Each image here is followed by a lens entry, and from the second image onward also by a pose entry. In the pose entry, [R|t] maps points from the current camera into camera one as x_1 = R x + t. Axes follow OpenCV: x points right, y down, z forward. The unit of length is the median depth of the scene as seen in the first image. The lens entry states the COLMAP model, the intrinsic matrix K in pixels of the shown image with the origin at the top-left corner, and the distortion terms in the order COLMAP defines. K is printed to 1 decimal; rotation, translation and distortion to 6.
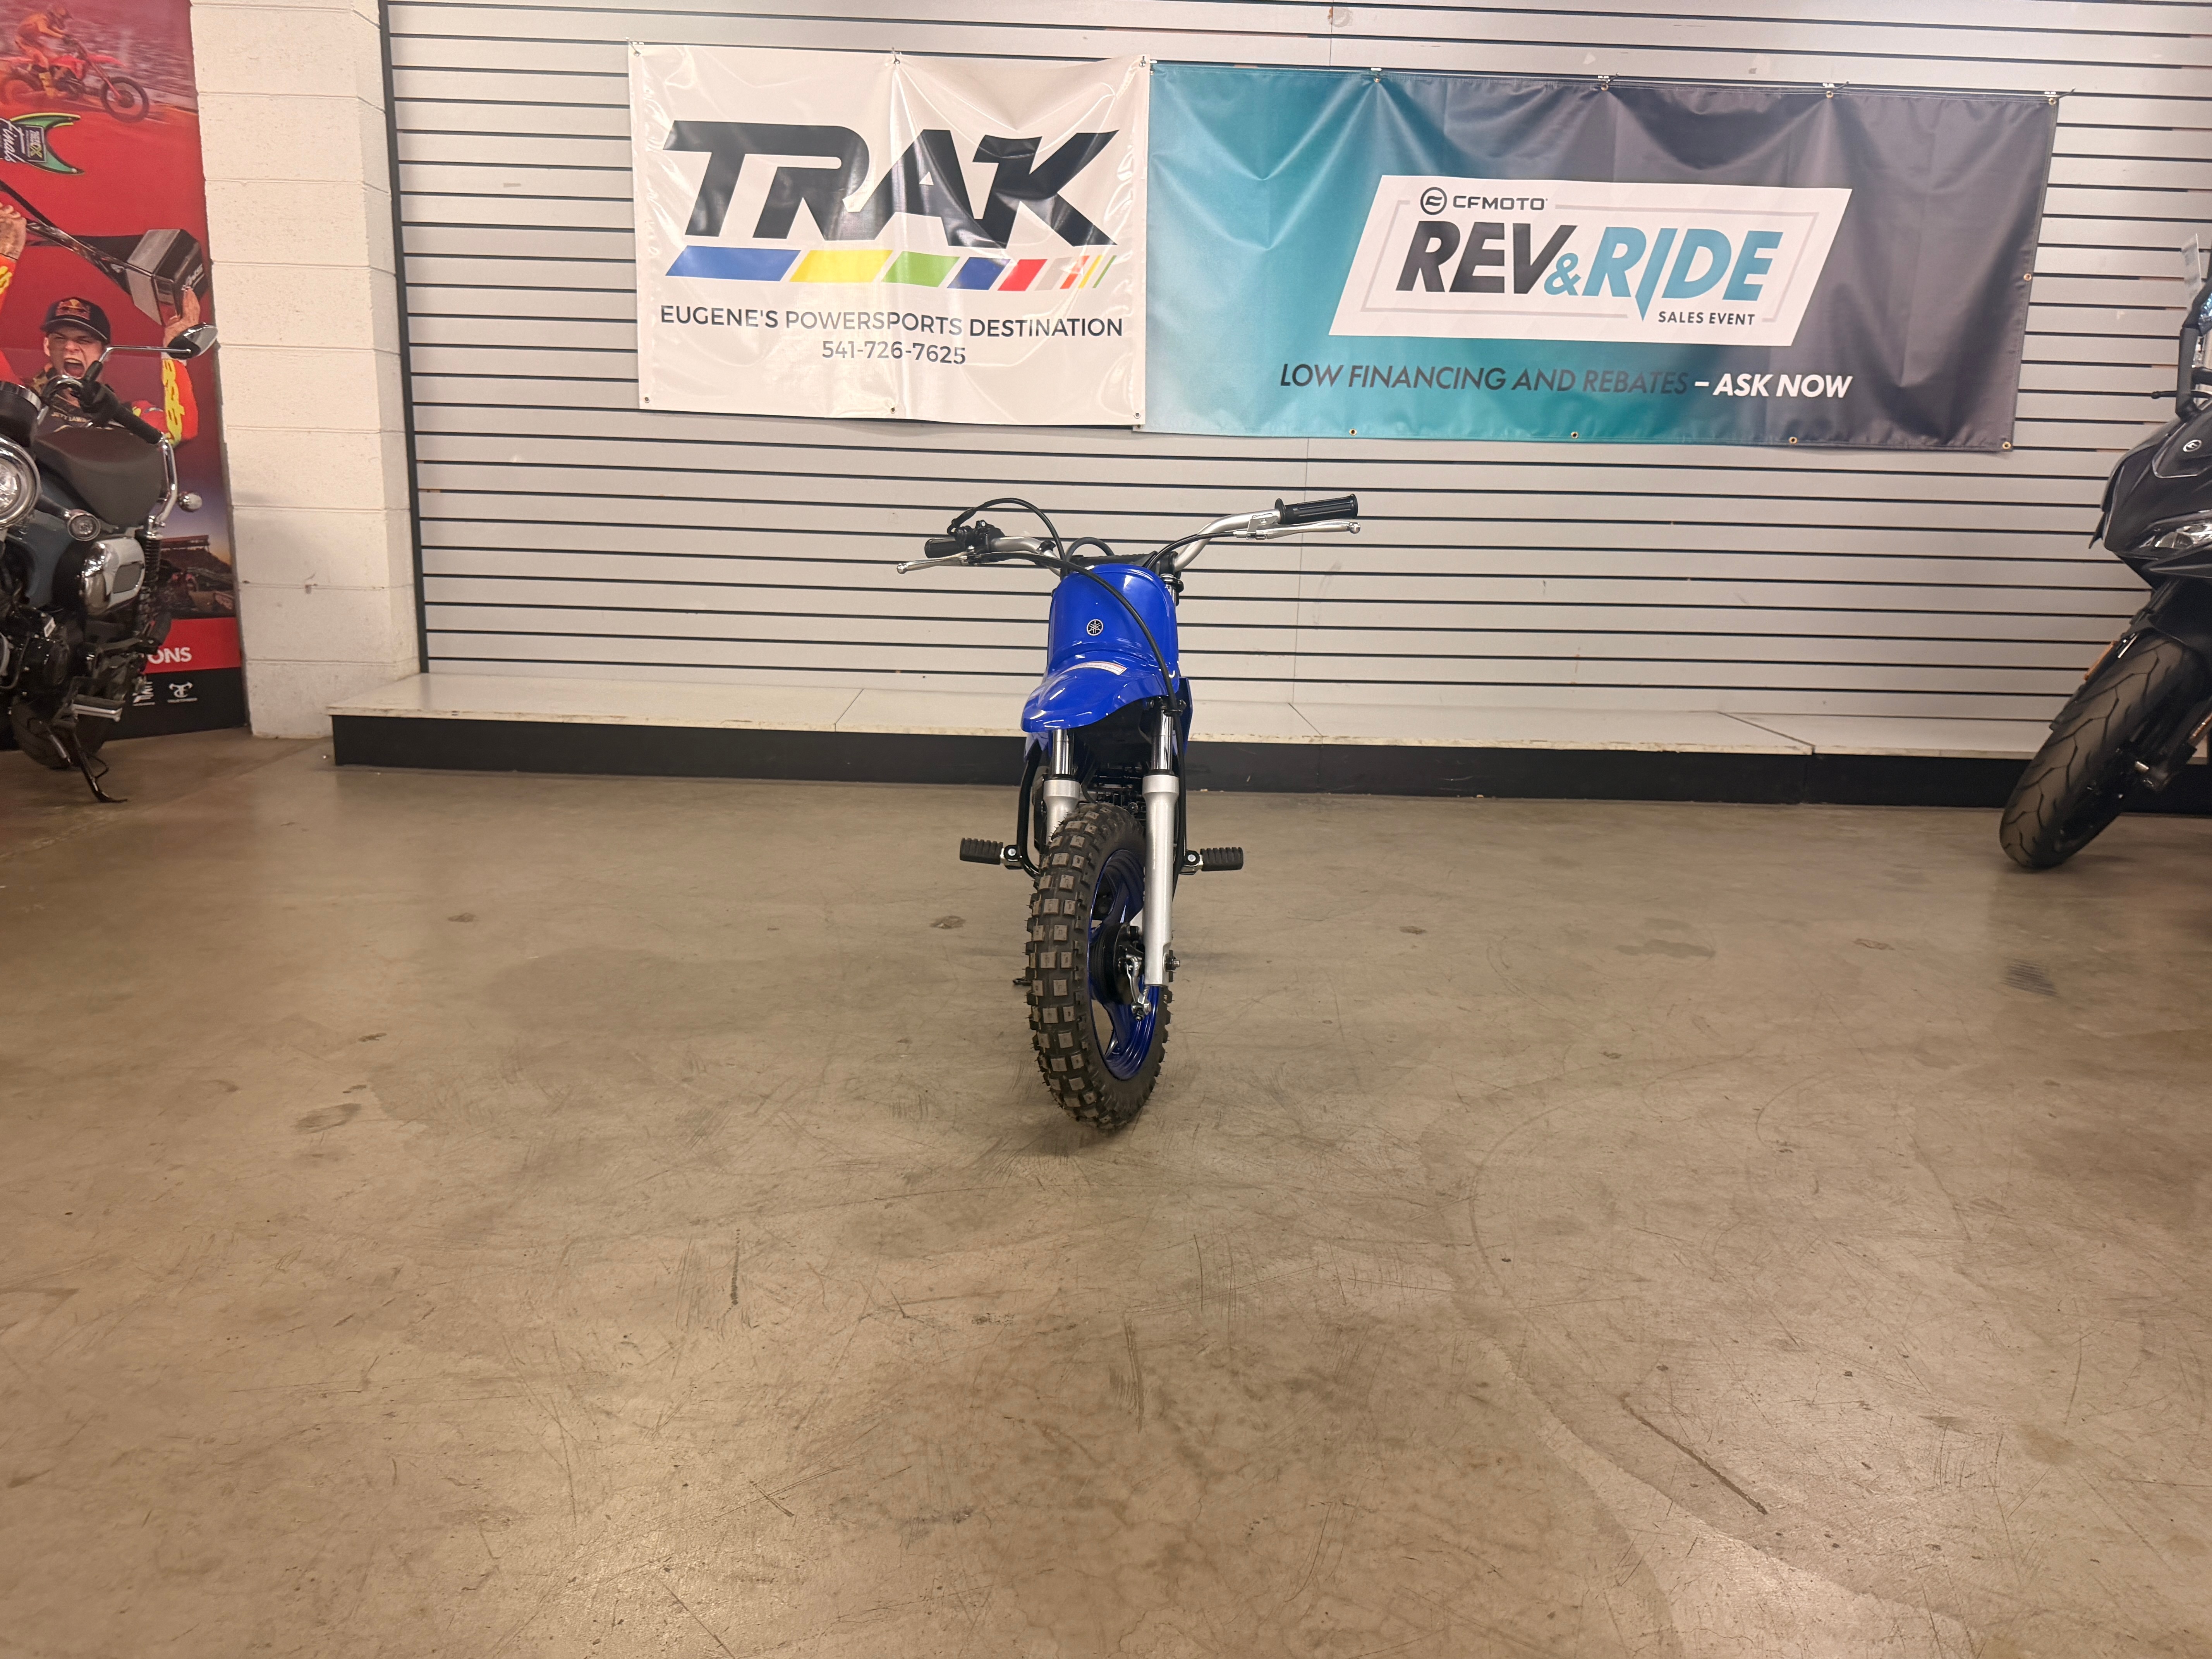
lens RADIAL K [[1548.2, 0, 1090.9], [0, 1548.2, 827.2], [0, 0, 1]] dist [0.101995, -0.184720]
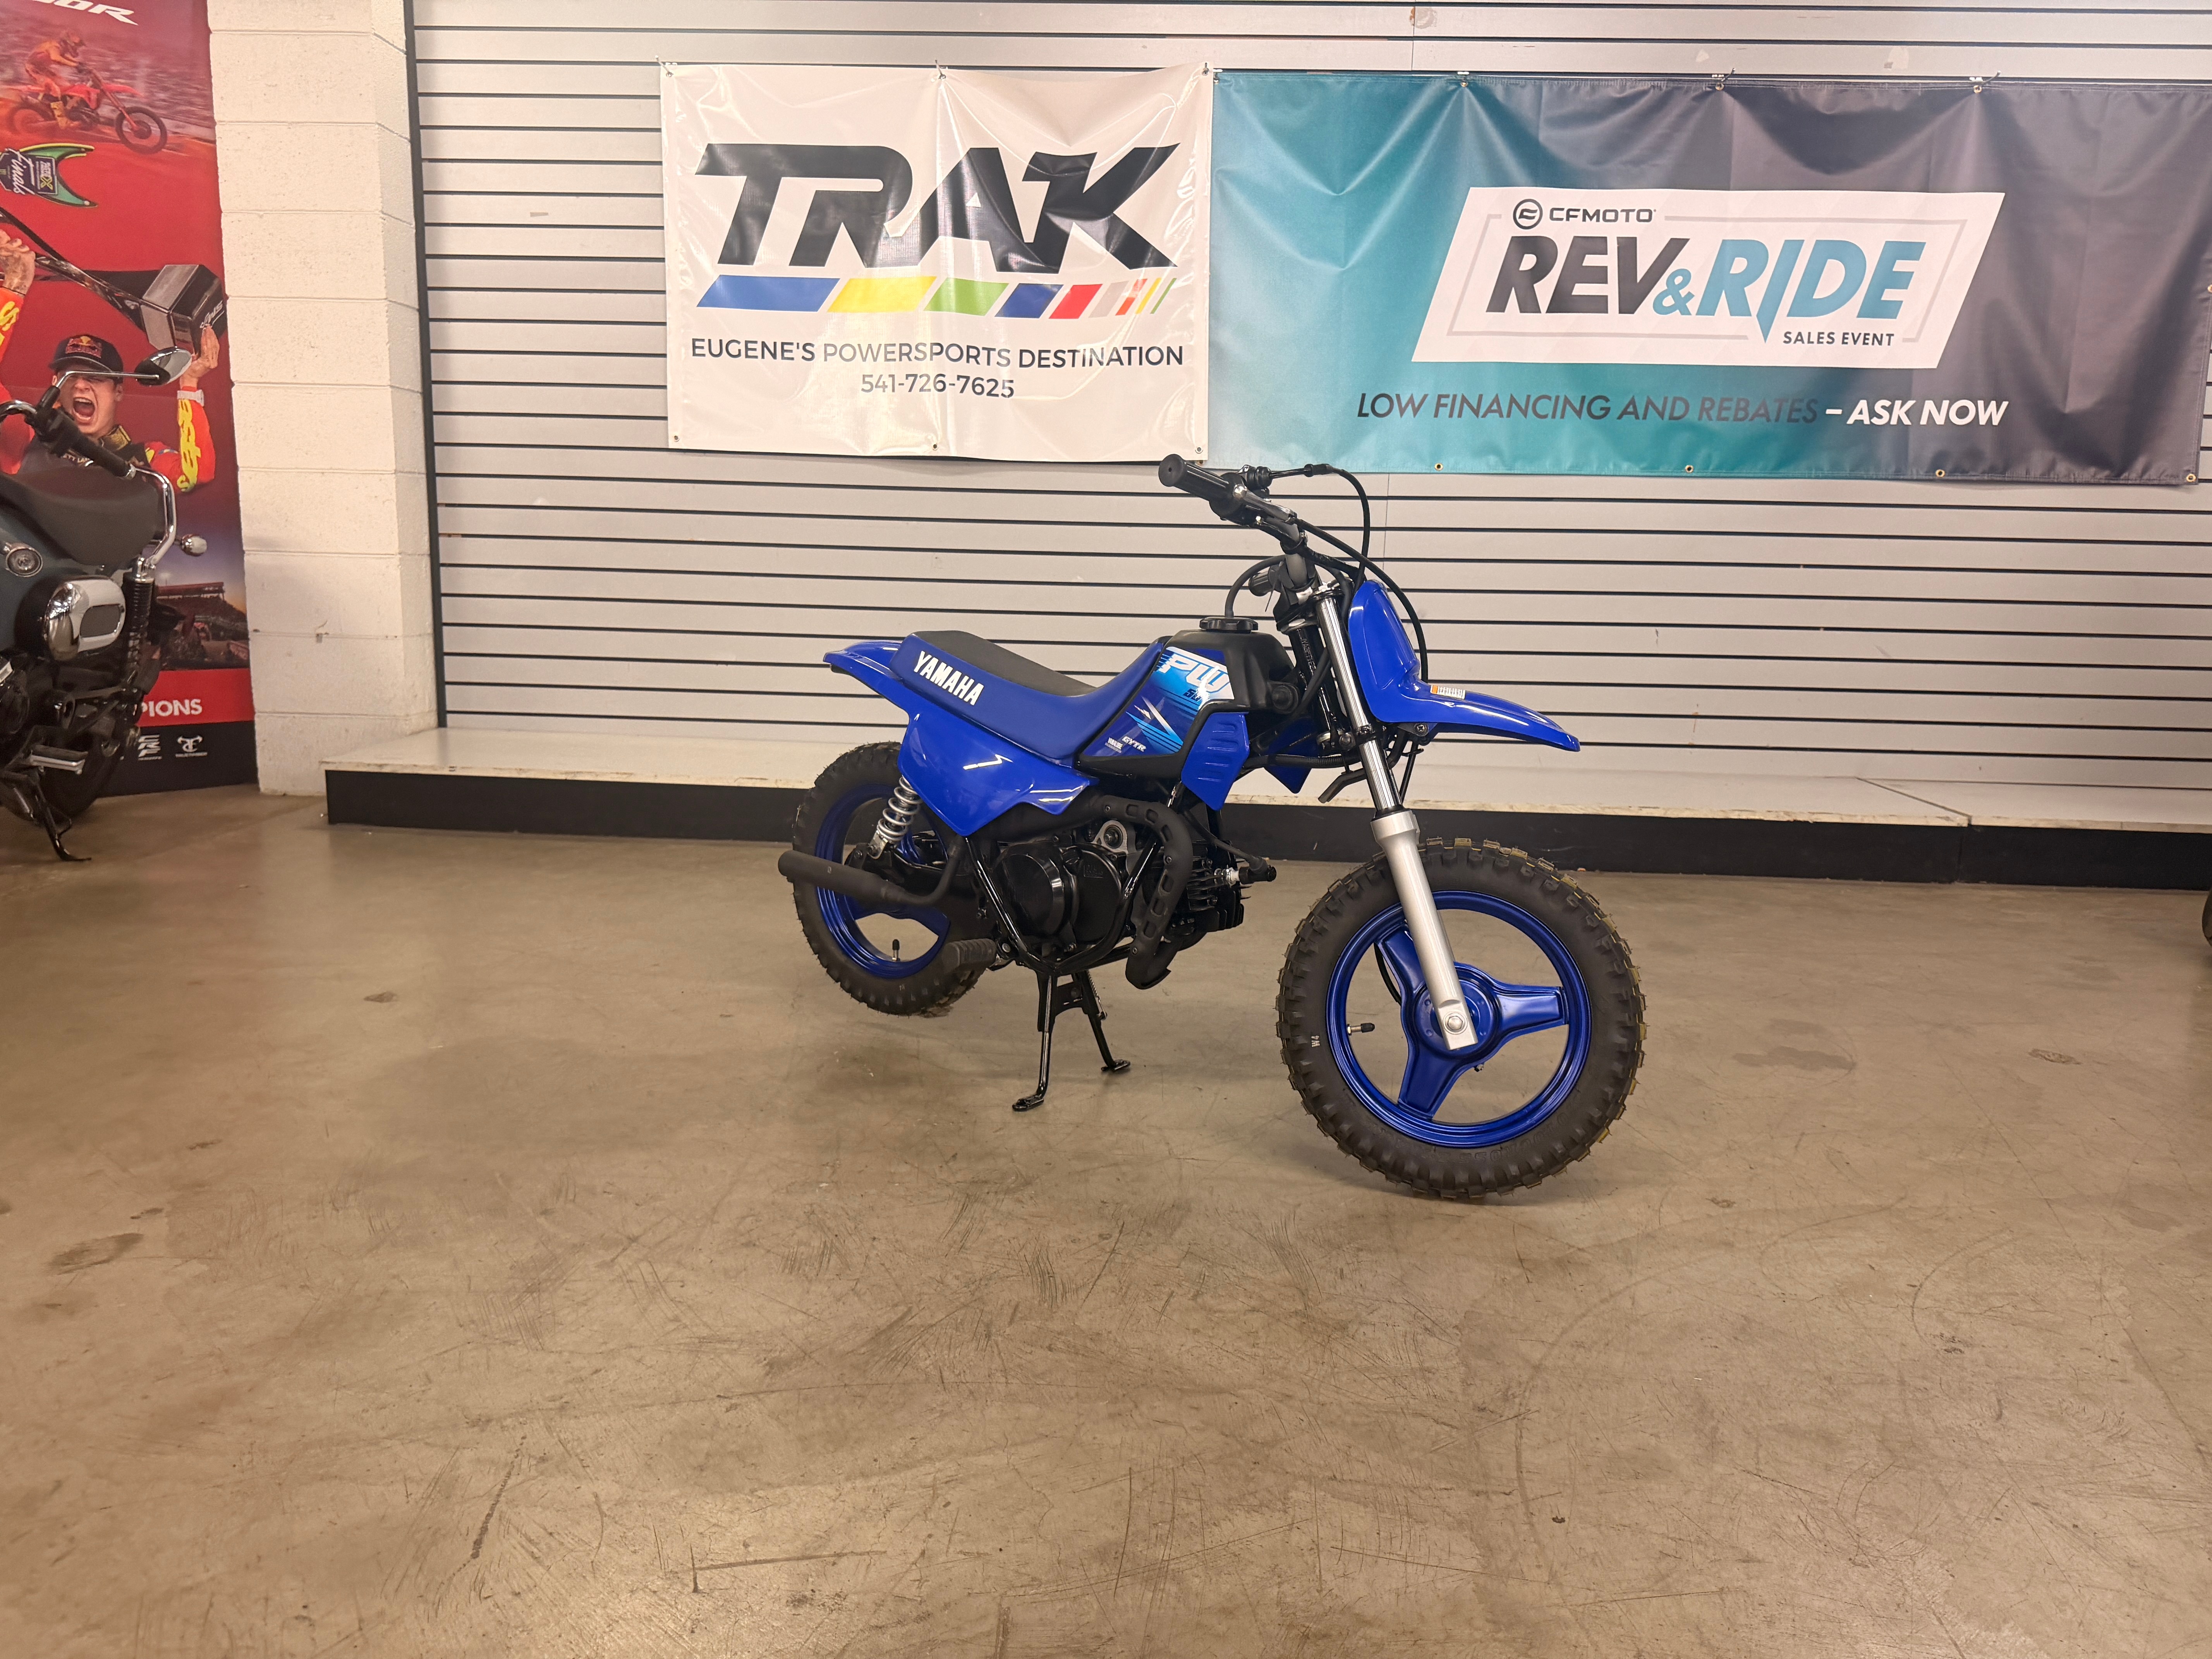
lens RADIAL K [[1561.5, 0, 1106.5], [0, 1561.5, 823.4], [0, 0, 1]] dist [0.010859, -0.020356]
pose [[0.997636, 0.008445, -0.068197, 0.078963], [-0.011589, 0.998882, -0.045839, -0.004968], [0.067733, 0.046521, 0.996618, 0.194511]]
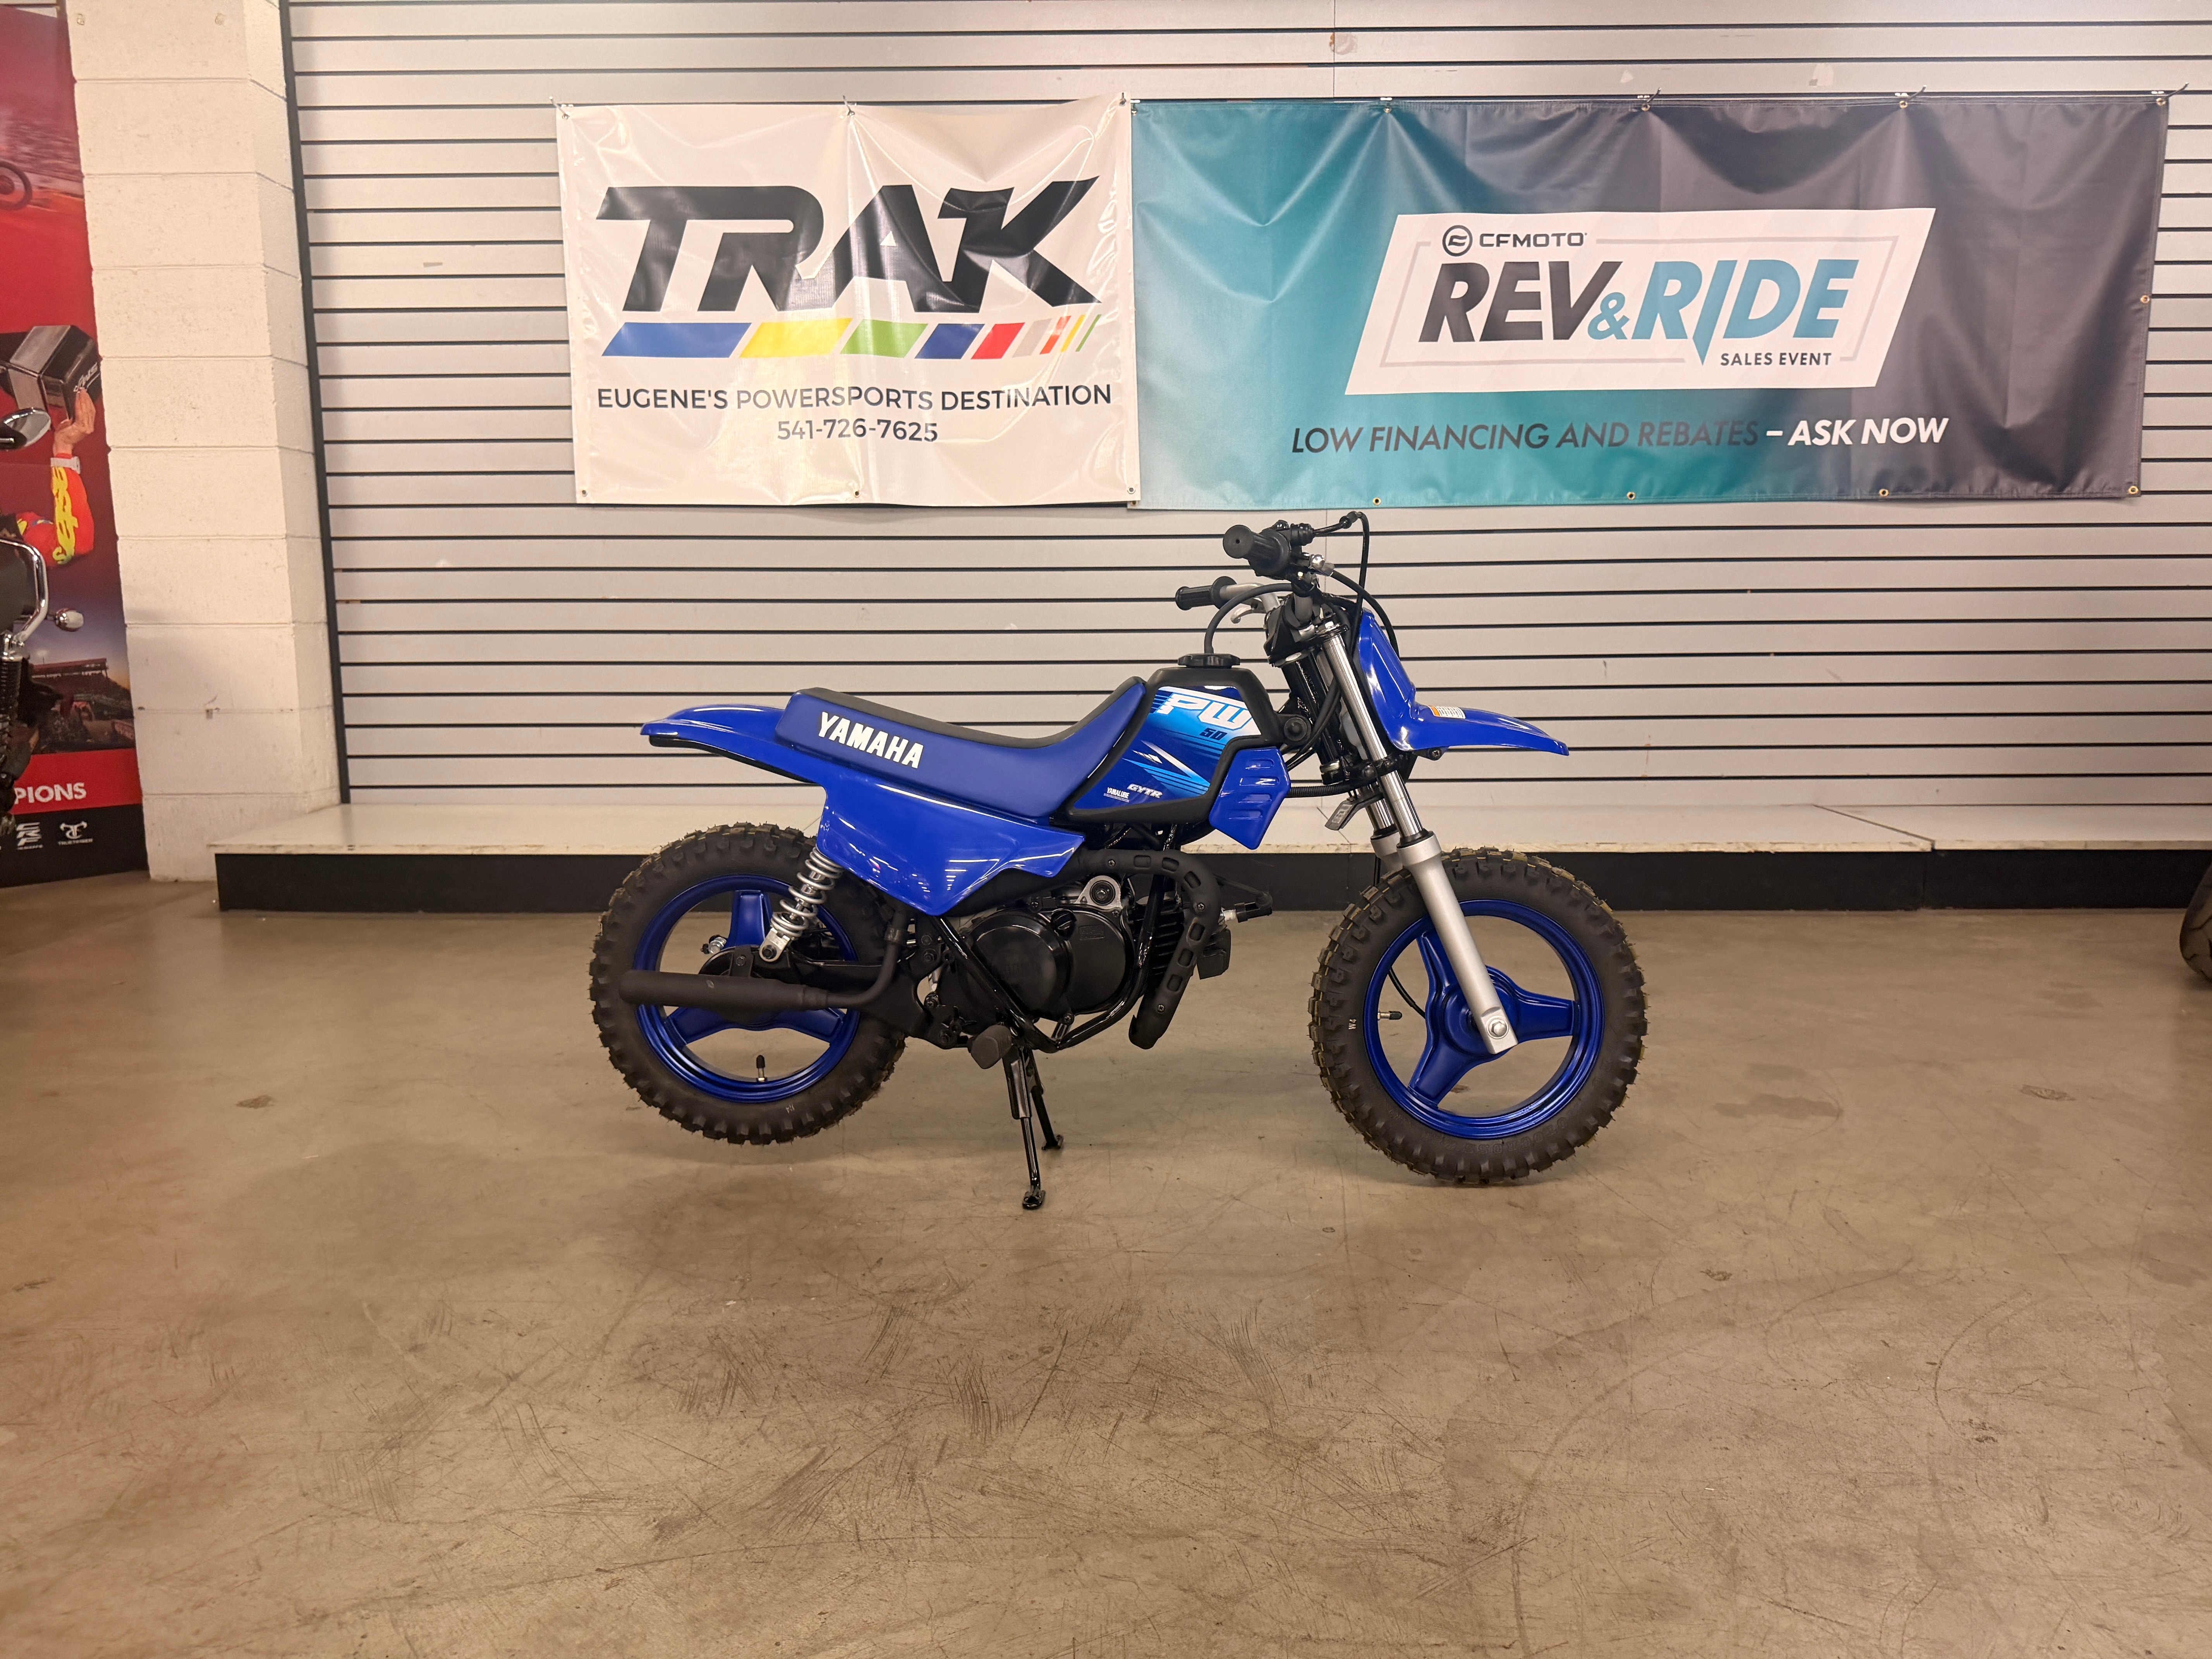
lens RADIAL K [[1562.6, 0, 1112.9], [0, 1562.6, 838.2], [0, 0, 1]] dist [0.007880, -0.015183]
pose [[0.999033, -0.028563, -0.033422, 0.086613], [0.026242, 0.997345, -0.067933, -0.013974], [0.035274, 0.066990, 0.997130, 0.265360]]
